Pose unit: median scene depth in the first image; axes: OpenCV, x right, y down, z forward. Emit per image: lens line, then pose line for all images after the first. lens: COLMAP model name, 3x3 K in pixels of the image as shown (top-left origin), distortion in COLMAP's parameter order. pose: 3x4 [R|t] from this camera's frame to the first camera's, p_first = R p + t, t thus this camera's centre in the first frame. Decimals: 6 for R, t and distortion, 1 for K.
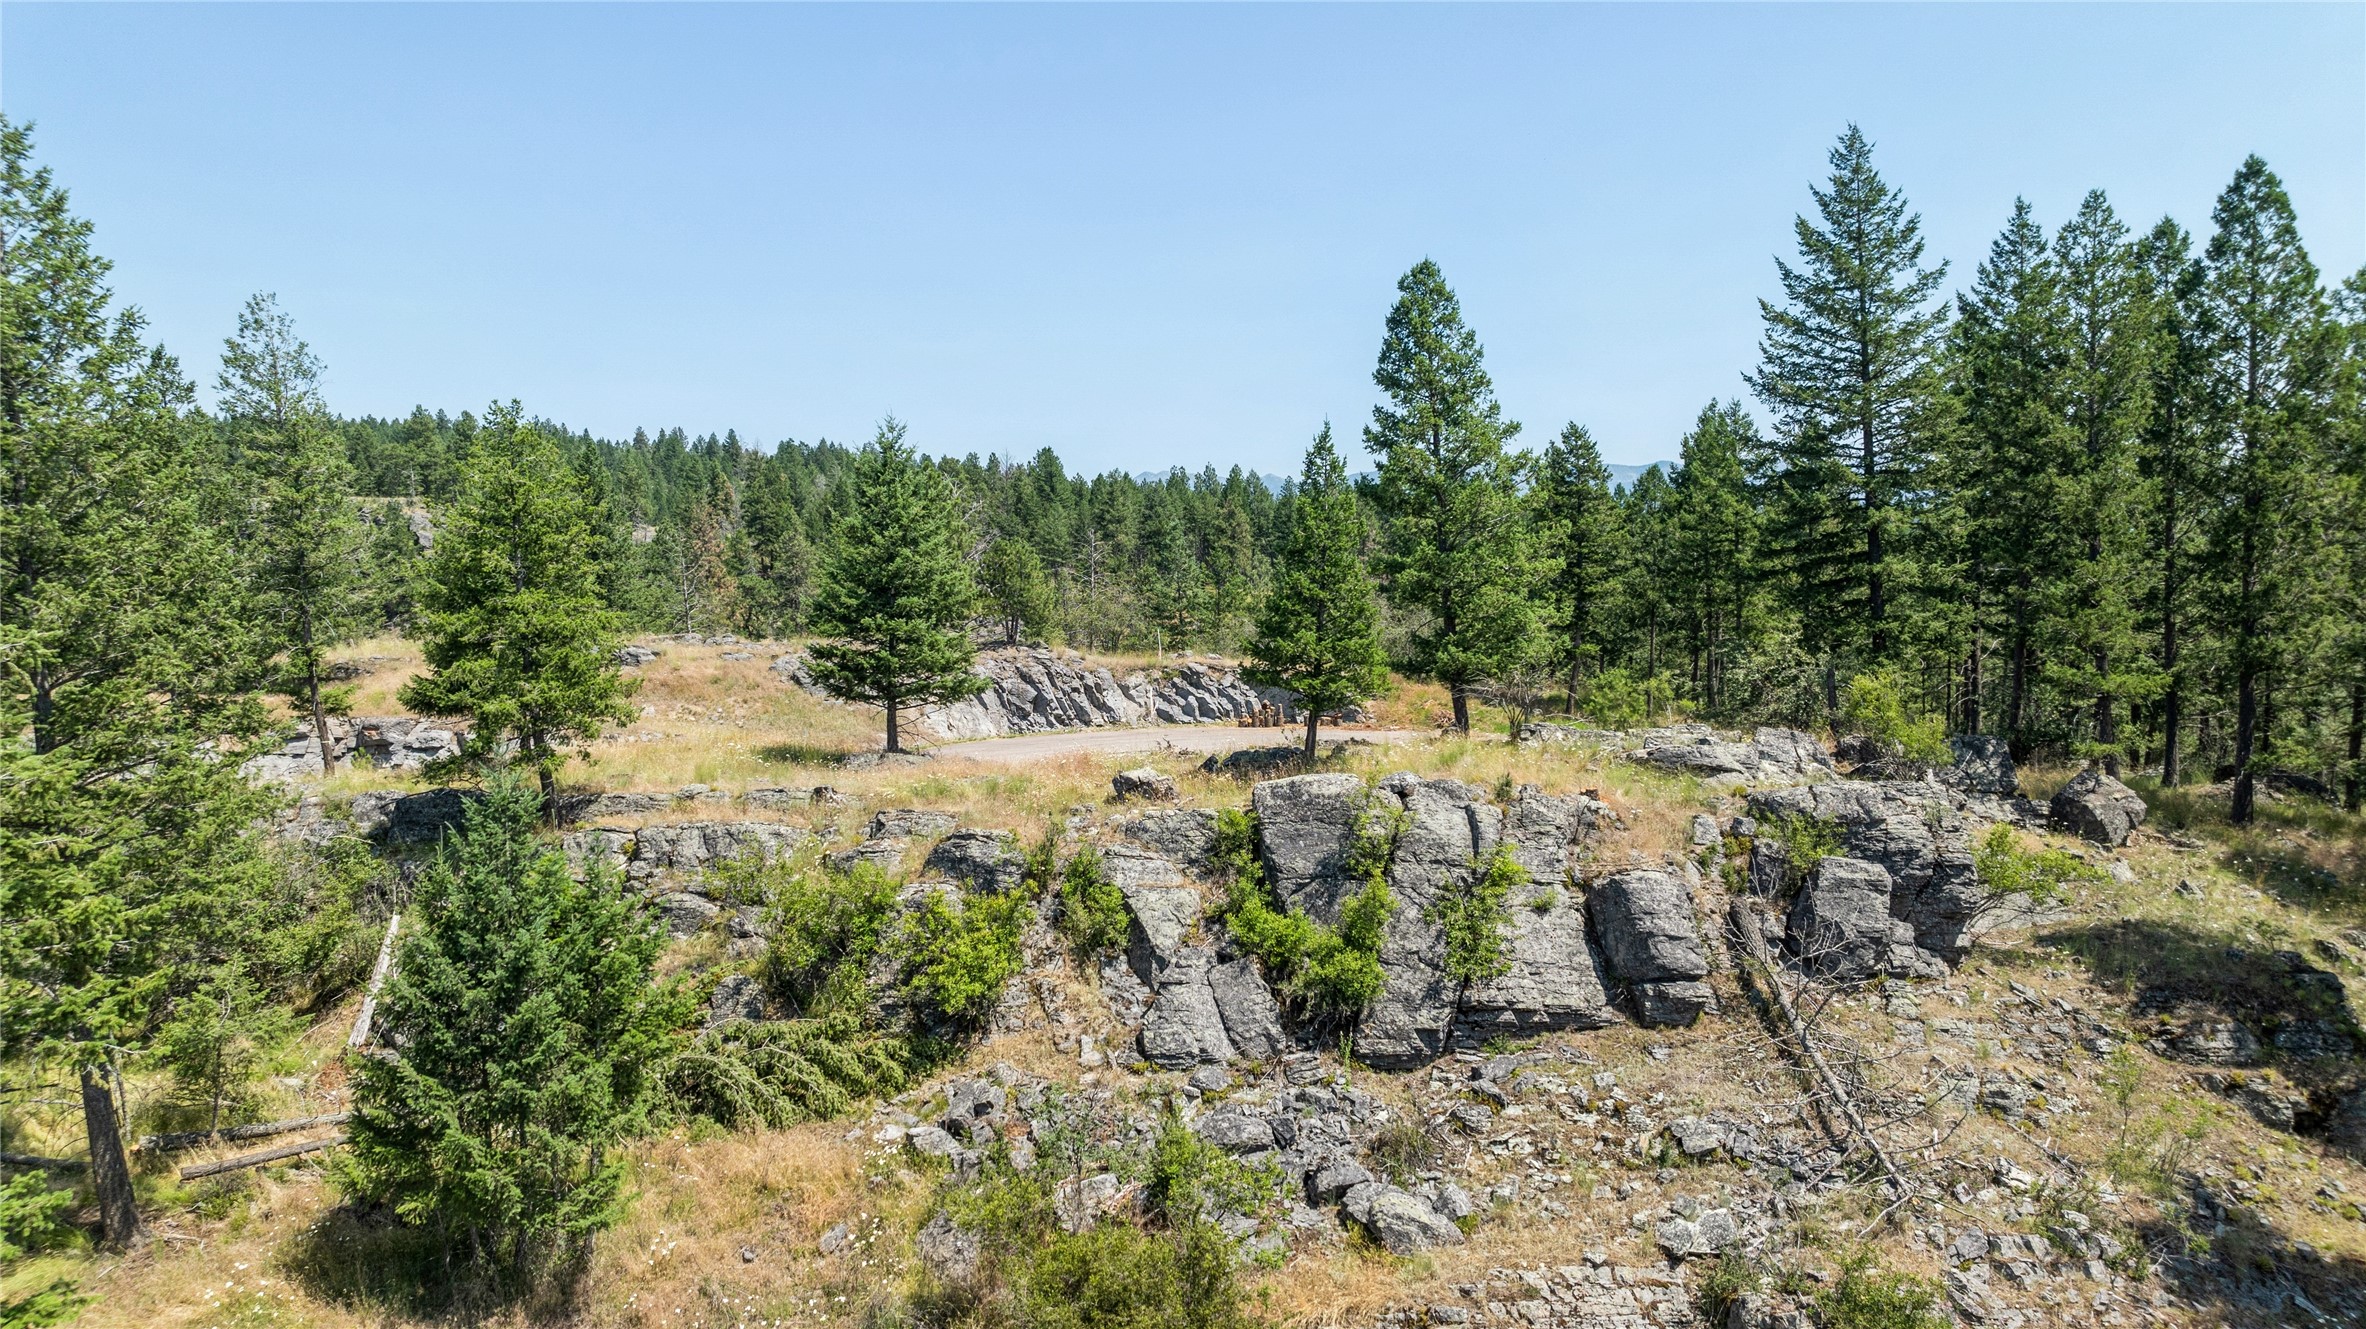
lens RADIAL K [[1691.2, 0, 1185.3], [0, 1691.2, 663.5], [0, 0, 1]] dist [-0.041184, 0.047411]
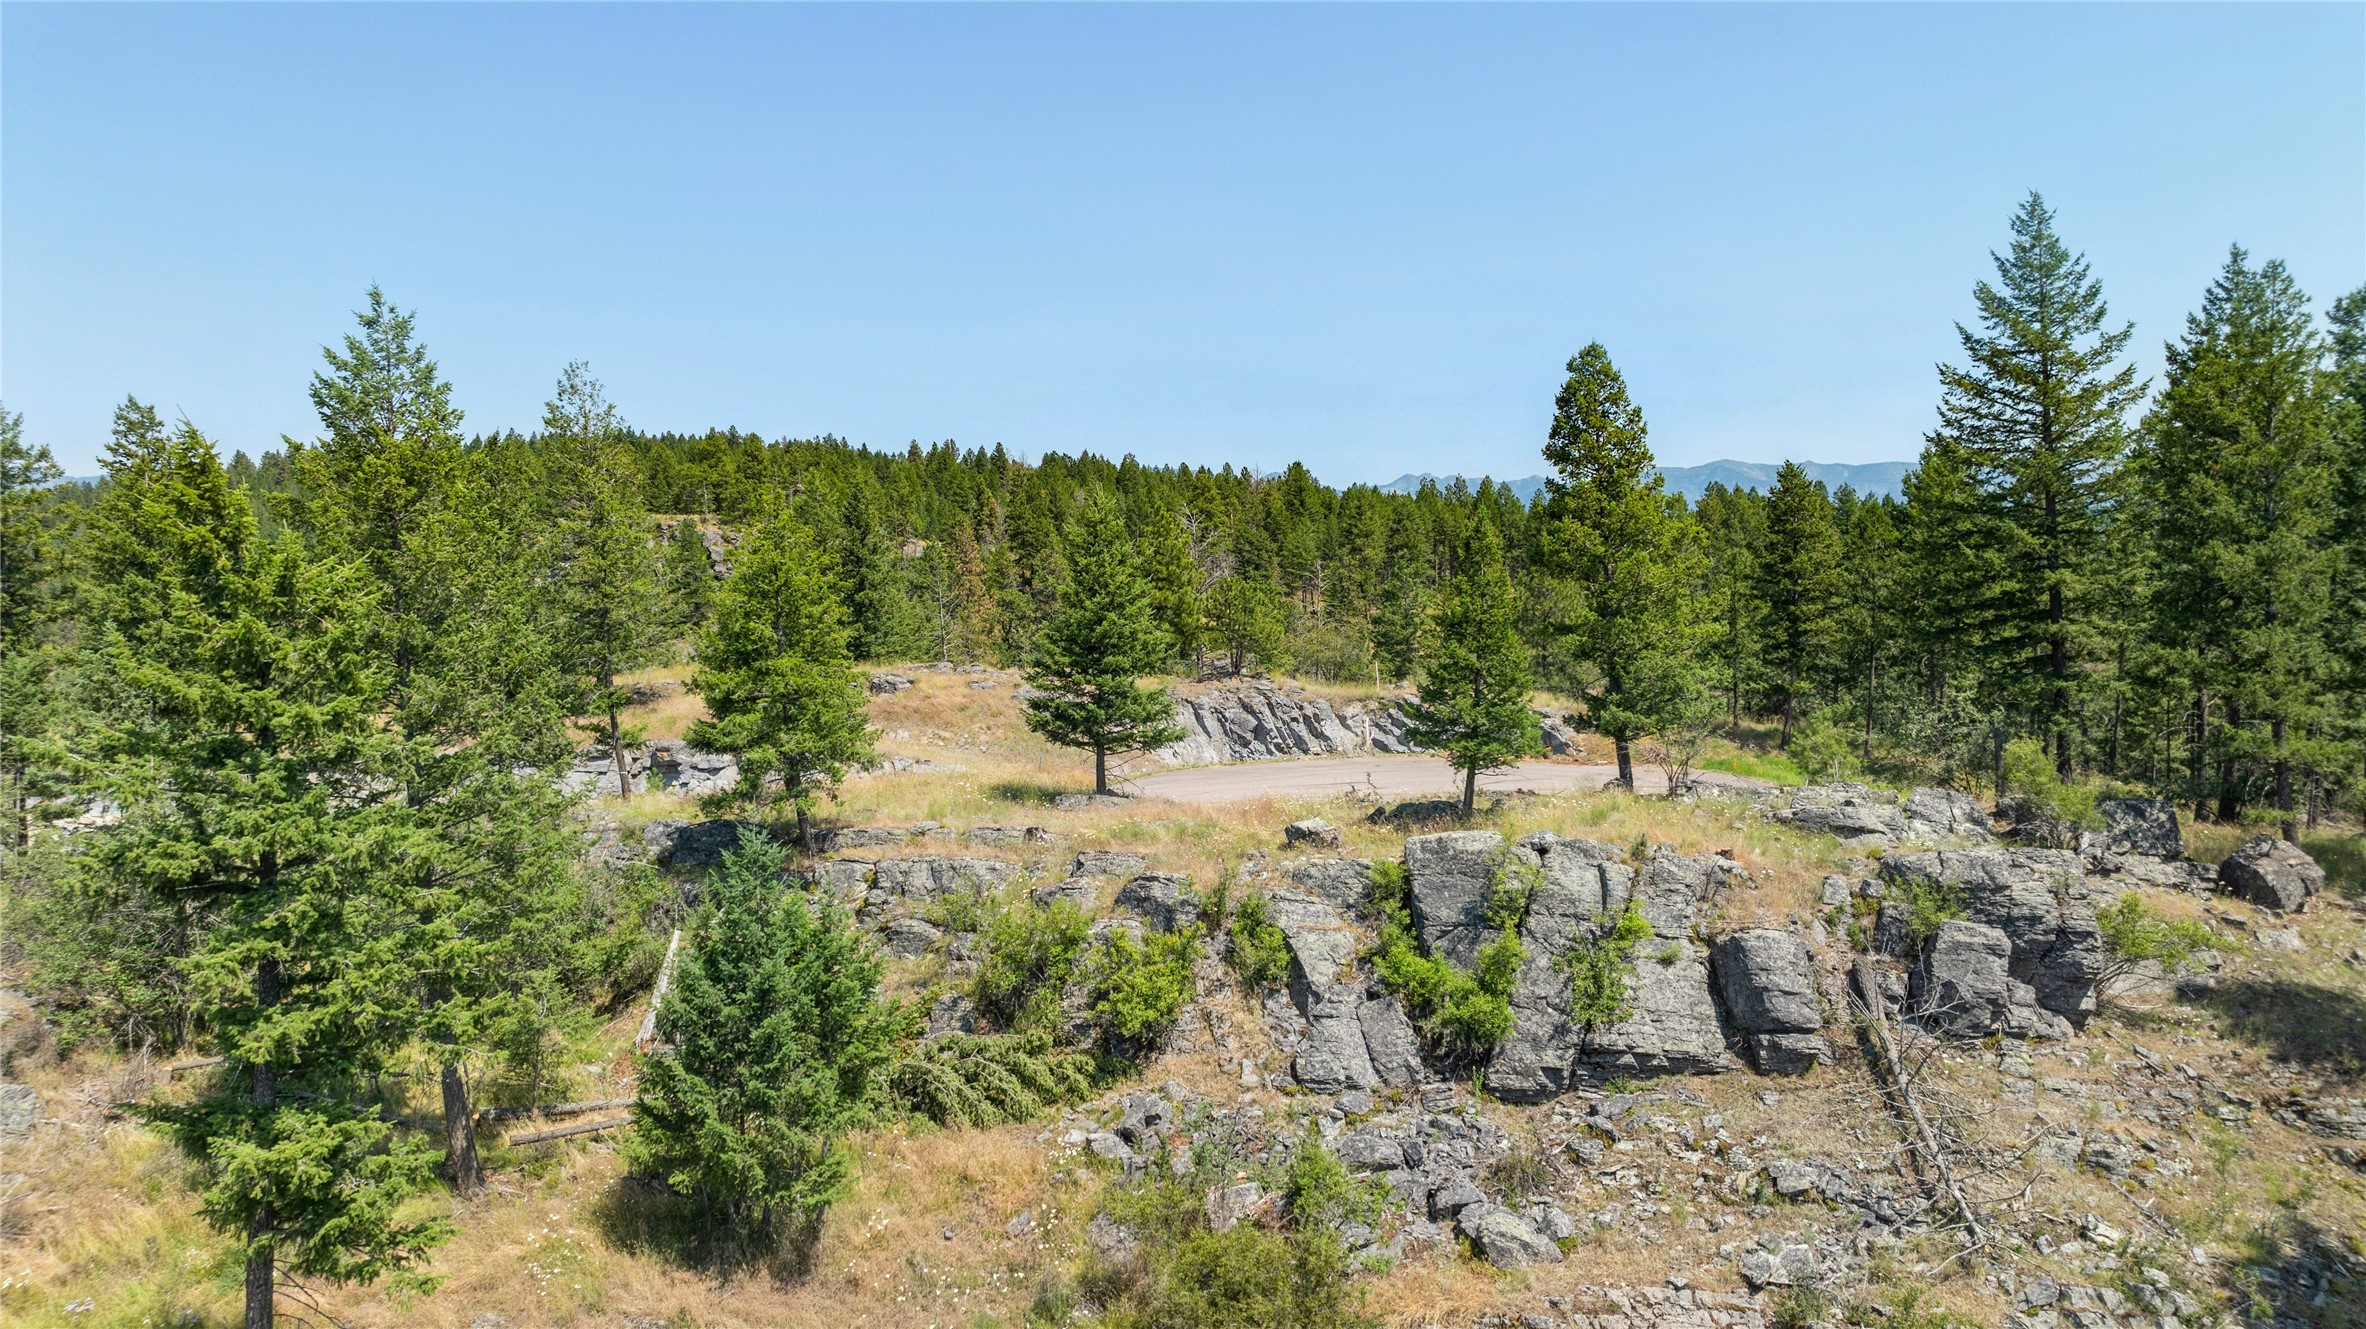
lens RADIAL K [[1691.2, 0, 1179.9], [0, 1691.2, 657.4], [0, 0, 1]] dist [-0.041184, 0.047411]
pose [[0.987589, 0.007998, -0.156859, 0.067719], [-0.008716, 0.999954, -0.003887, -0.042678], [0.156821, 0.005205, 0.987613, -0.123350]]
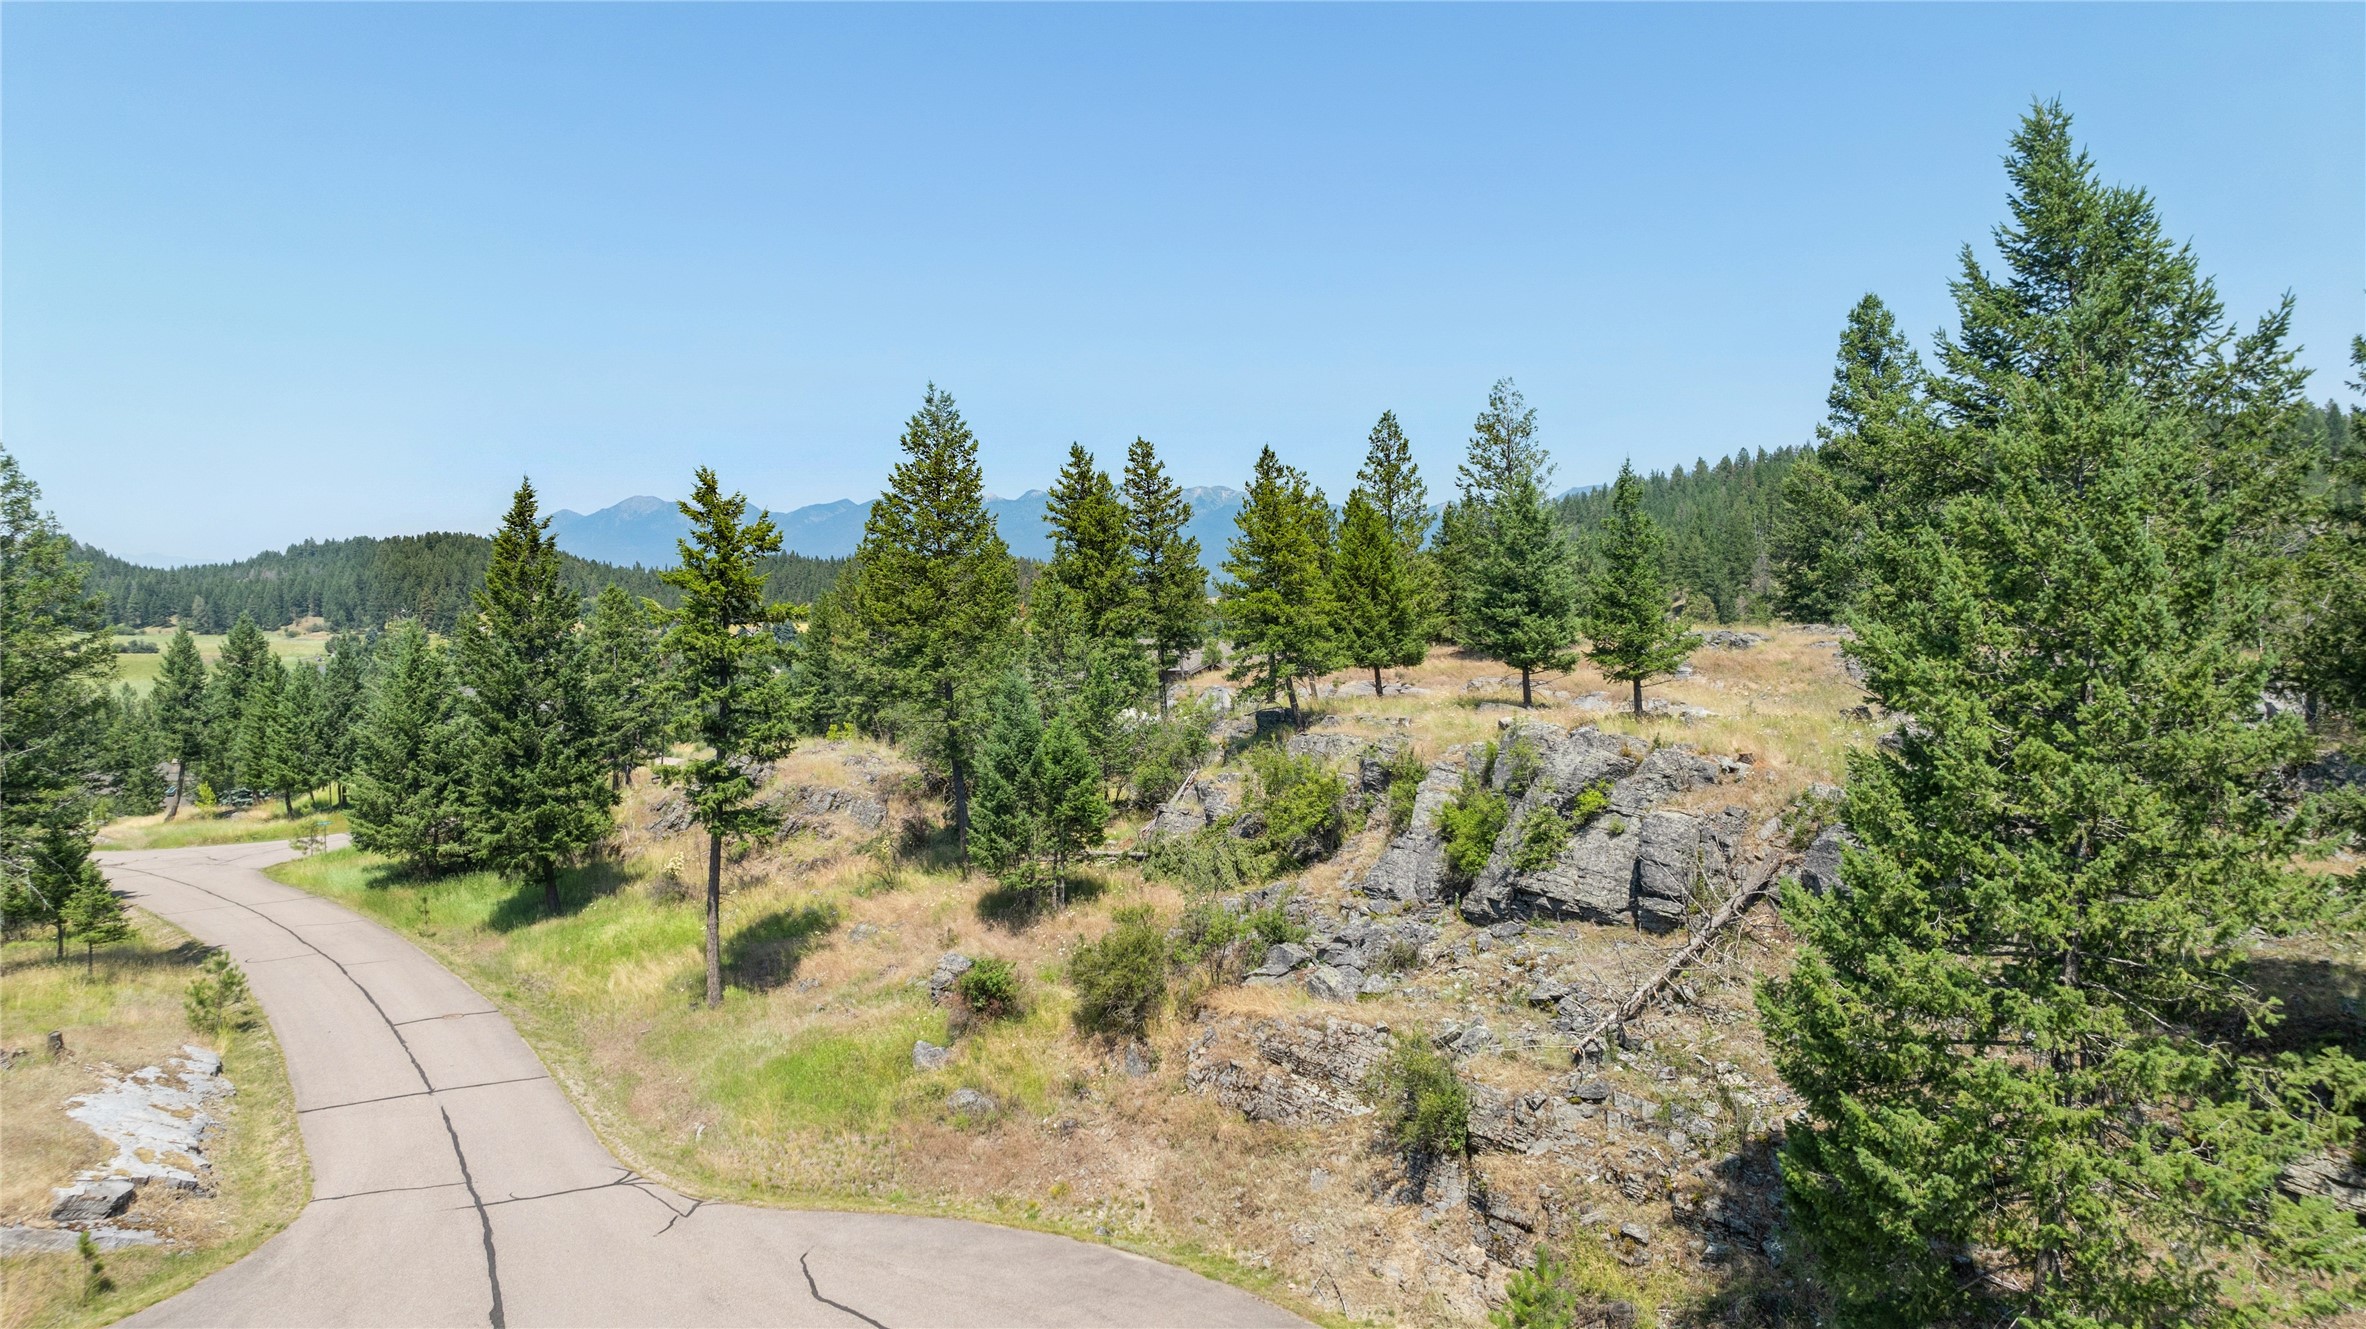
lens RADIAL K [[1691.2, 0, 1185.5], [0, 1691.2, 666.1], [0, 0, 1]] dist [-0.041184, 0.047411]
pose [[0.526651, 0.035880, -0.849324, 1.105059], [-0.033609, 0.999207, 0.021371, 0.000458], [0.849417, 0.017290, 0.527439, 0.031406]]
